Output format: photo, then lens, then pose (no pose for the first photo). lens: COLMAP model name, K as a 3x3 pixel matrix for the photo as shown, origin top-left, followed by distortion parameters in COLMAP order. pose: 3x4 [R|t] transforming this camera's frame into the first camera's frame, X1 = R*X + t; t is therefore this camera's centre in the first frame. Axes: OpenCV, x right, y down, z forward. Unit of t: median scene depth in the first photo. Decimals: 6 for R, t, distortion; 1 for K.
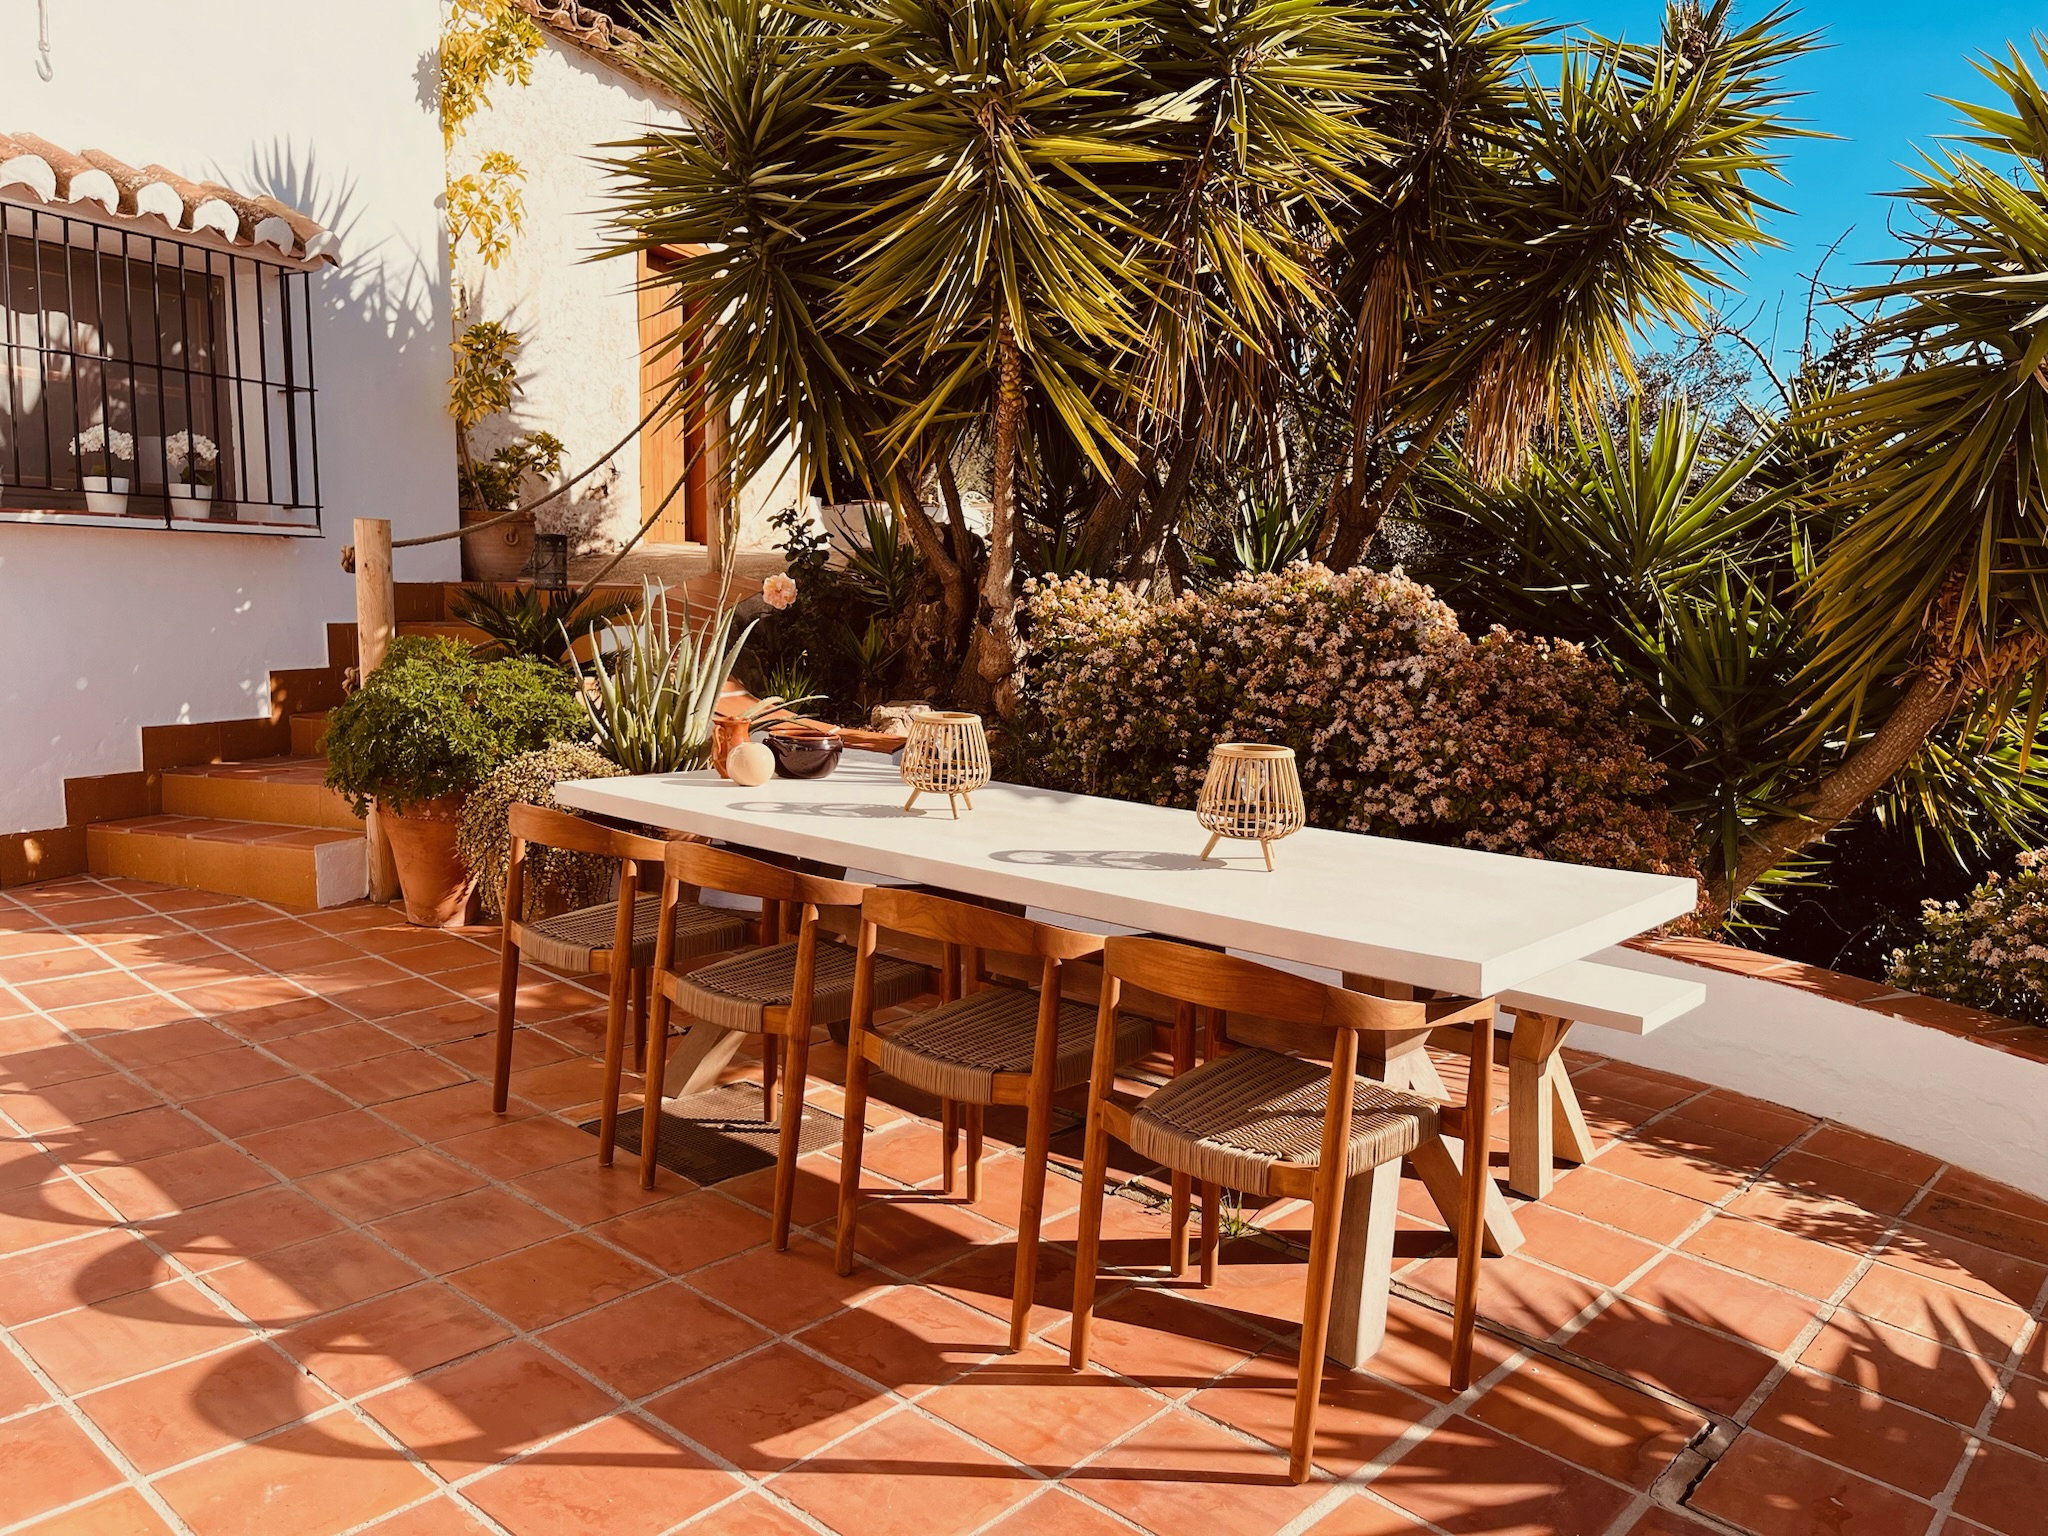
lens RADIAL K [[1551.2, 0, 1031.8], [0, 1551.2, 779.4], [0, 0, 1]] dist [0.012832, -0.007485]
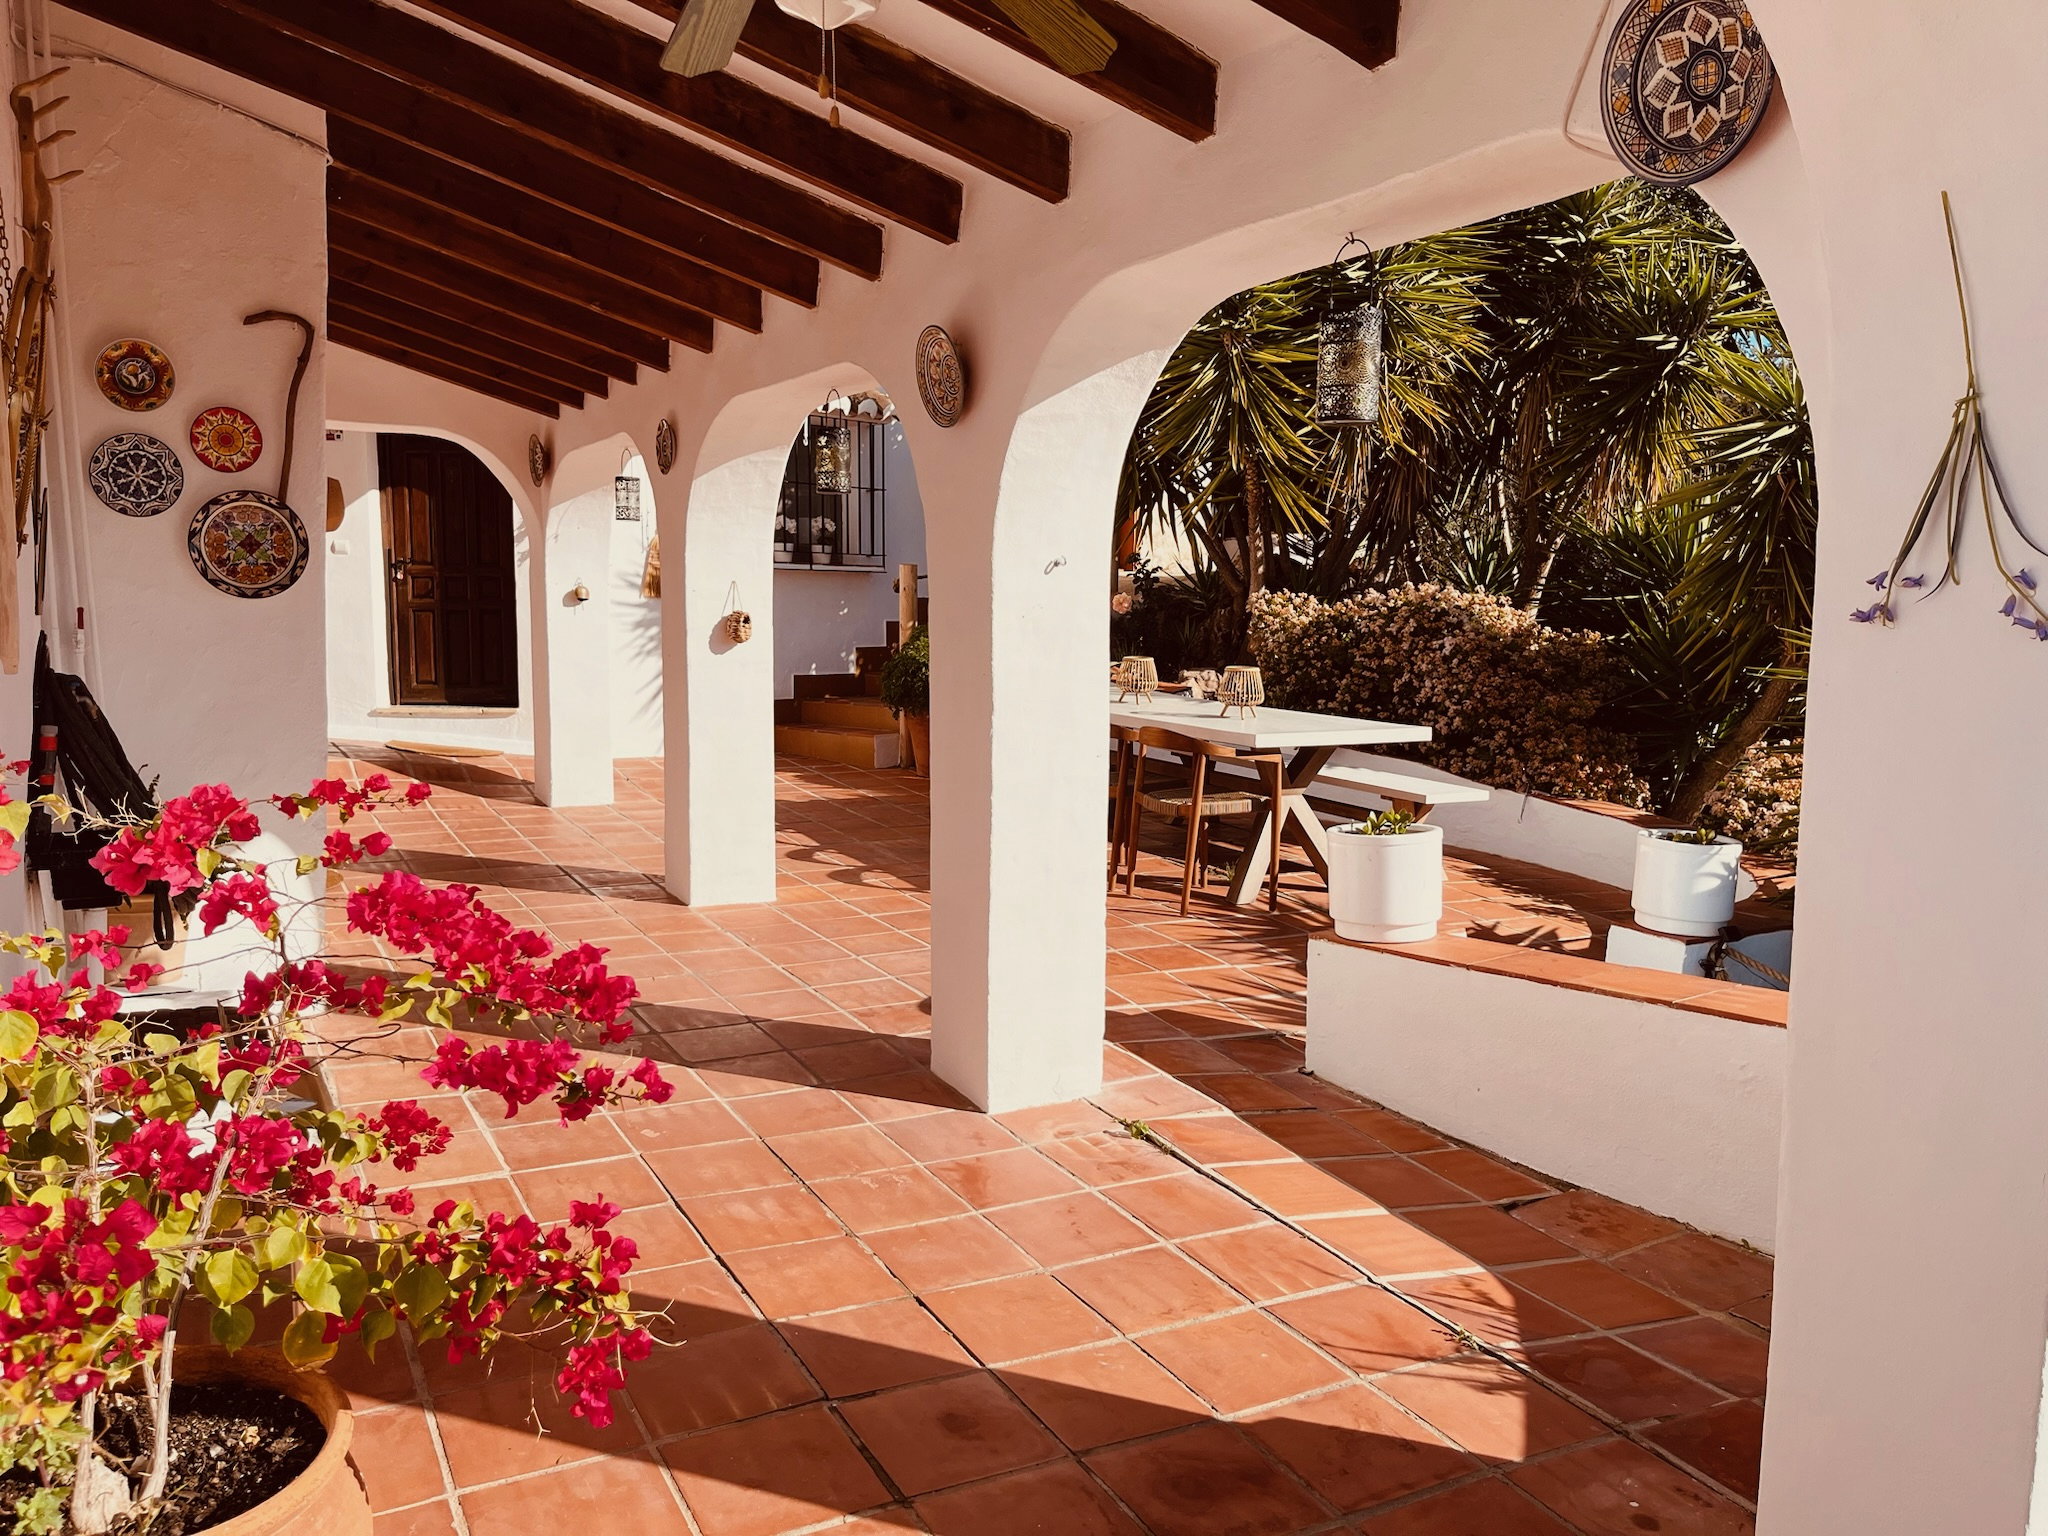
lens RADIAL K [[1551.2, 0, 1028.0], [0, 1551.2, 769.9], [0, 0, 1]] dist [0.012832, -0.007485]
pose [[0.942626, 0.033026, -0.332212, 0.346834], [-0.037339, 0.999281, -0.006605, 0.089507], [0.331755, 0.018631, 0.943182, -0.724967]]
